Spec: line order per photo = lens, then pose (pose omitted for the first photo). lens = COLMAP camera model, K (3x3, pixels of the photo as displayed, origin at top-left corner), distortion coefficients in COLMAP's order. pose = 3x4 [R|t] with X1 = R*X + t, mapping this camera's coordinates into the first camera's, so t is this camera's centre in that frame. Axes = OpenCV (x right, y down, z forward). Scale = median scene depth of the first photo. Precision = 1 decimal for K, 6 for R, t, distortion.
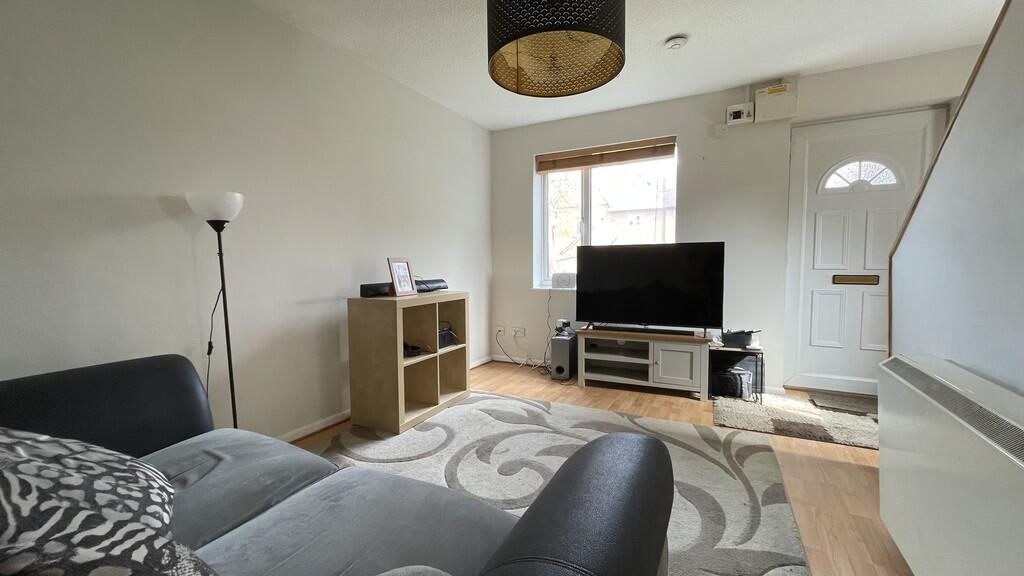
lens RADIAL K [[410.7, 0, 510.6], [0, 410.7, 290.4], [0, 0, 1]] dist [0.000774, 0.000055]
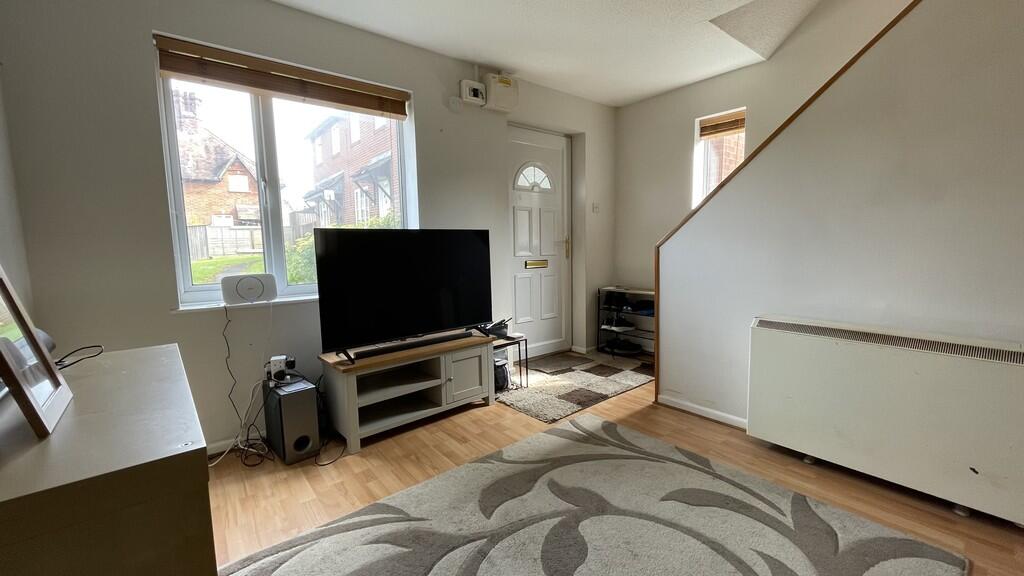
lens RADIAL K [[410.7, 0, 510.6], [0, 410.7, 290.4], [0, 0, 1]] dist [0.000774, 0.000055]
pose [[0.391026, -0.102556, 0.914648, -0.322793], [0.072199, 0.994128, 0.080602, -0.053261], [-0.917543, 0.034519, 0.396134, 0.591456]]
